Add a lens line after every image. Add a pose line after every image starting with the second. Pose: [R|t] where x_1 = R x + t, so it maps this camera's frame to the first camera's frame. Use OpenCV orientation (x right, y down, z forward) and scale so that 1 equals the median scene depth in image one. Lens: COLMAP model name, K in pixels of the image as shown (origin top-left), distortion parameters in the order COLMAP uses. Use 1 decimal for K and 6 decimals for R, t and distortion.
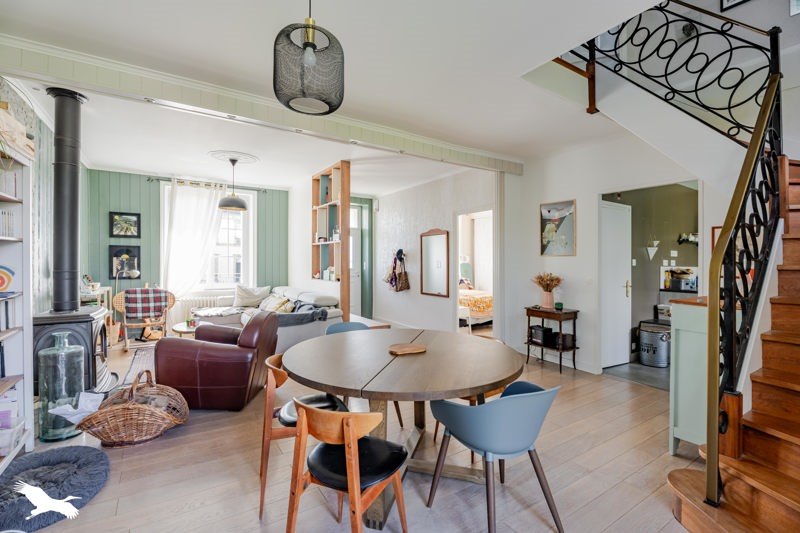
lens RADIAL K [[362.6, 0, 400.8], [0, 362.6, 266.2], [0, 0, 1]] dist [-0.000092, 0.000048]
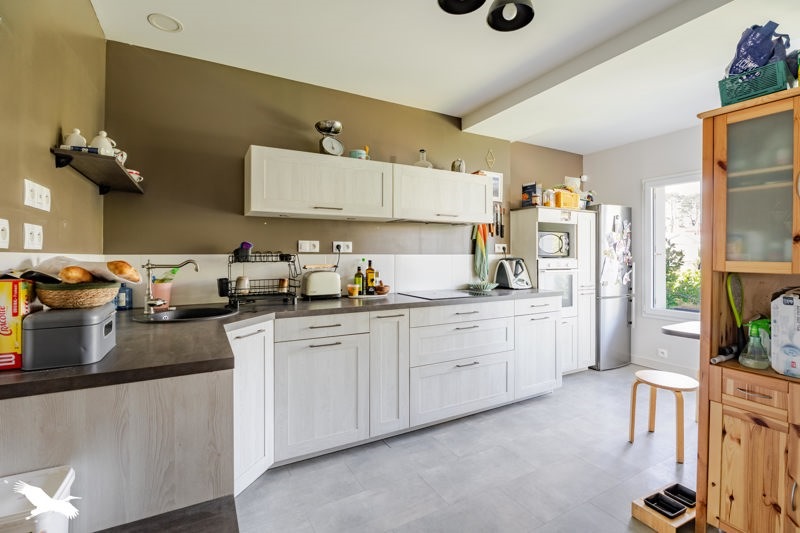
lens RADIAL K [[362.6, 0, 399.8], [0, 362.6, 260.5], [0, 0, 1]] dist [-0.000092, 0.000048]
pose [[0.075562, -0.007274, 0.997115, 0.548582], [-0.004567, 0.999960, 0.007641, 0.003164], [-0.997131, -0.005131, 0.075526, 0.762682]]
